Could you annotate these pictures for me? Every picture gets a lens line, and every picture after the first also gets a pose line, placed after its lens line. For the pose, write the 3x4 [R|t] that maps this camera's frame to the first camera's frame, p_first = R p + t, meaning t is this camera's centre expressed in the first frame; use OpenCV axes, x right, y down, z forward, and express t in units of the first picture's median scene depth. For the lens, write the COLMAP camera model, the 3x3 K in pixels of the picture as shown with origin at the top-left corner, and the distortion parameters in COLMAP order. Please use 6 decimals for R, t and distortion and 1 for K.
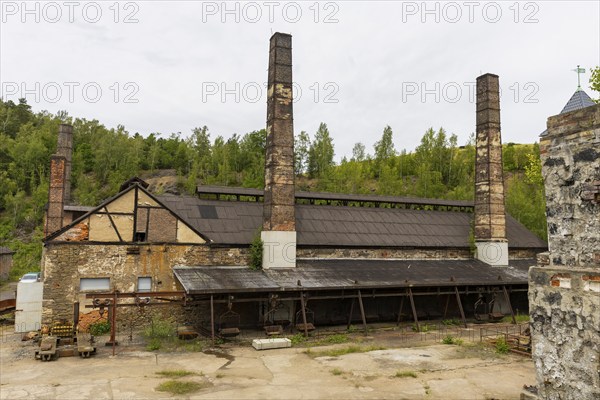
lens RADIAL K [[475.6, 0, 304.9], [0, 475.6, 196.2], [0, 0, 1]] dist [0.015127, 0.011781]
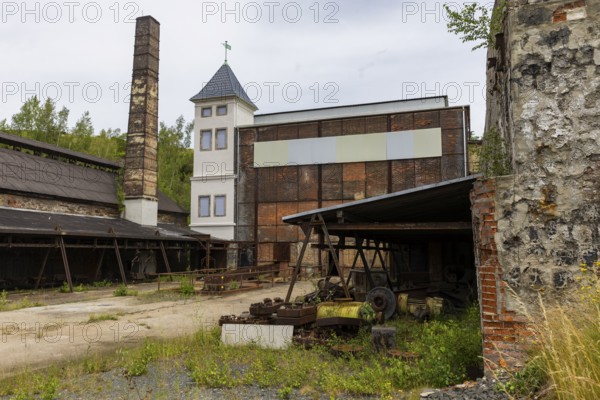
lens RADIAL K [[475.6, 0, 301.0], [0, 475.6, 200.4], [0, 0, 1]] dist [0.015127, 0.011781]
pose [[0.676437, 0.070367, 0.733132, -0.066860], [-0.060406, 0.997372, -0.039994, 0.115422], [-0.734019, -0.017232, 0.678910, 0.167765]]
